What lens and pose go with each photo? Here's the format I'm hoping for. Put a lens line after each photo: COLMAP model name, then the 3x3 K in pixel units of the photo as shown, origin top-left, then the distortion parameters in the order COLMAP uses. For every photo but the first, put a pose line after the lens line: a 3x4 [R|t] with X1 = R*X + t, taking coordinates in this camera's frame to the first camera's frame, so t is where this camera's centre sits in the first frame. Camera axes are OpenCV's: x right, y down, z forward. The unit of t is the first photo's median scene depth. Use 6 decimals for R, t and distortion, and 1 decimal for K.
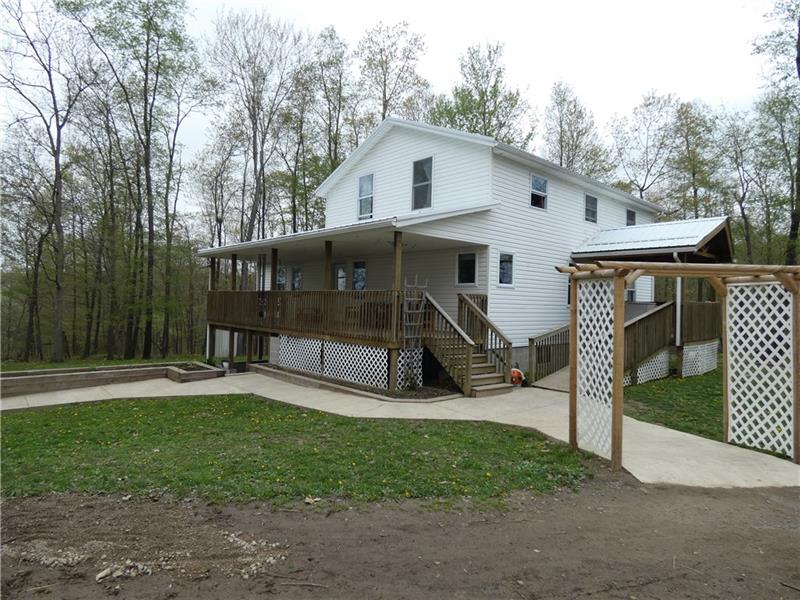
lens RADIAL K [[481.0, 0, 400.2], [0, 481.0, 299.3], [0, 0, 1]] dist [-0.007041, -0.002893]
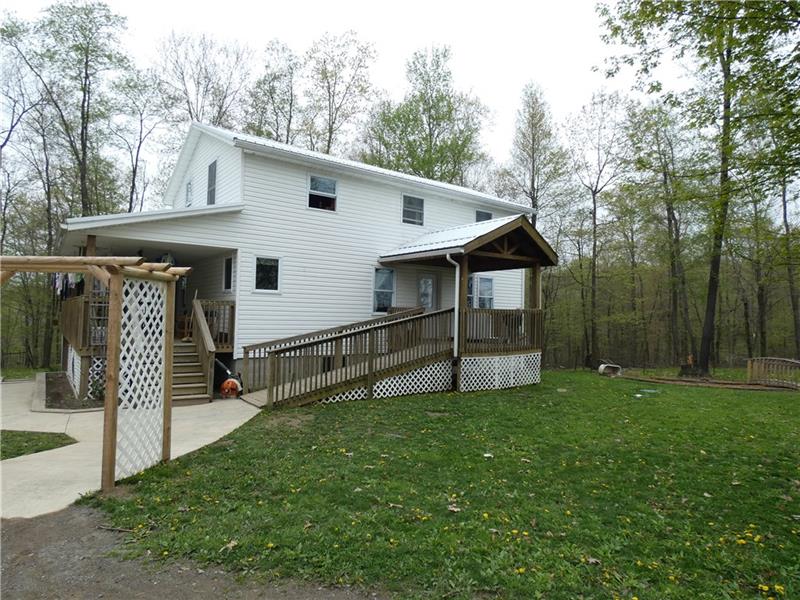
lens RADIAL K [[481.0, 0, 400.4], [0, 481.0, 298.7], [0, 0, 1]] dist [-0.007041, -0.002893]
pose [[0.995420, -0.003494, -0.095530, 0.533655], [0.001149, 0.999697, -0.024592, 0.008369], [0.095586, 0.024370, 0.995123, 0.079225]]
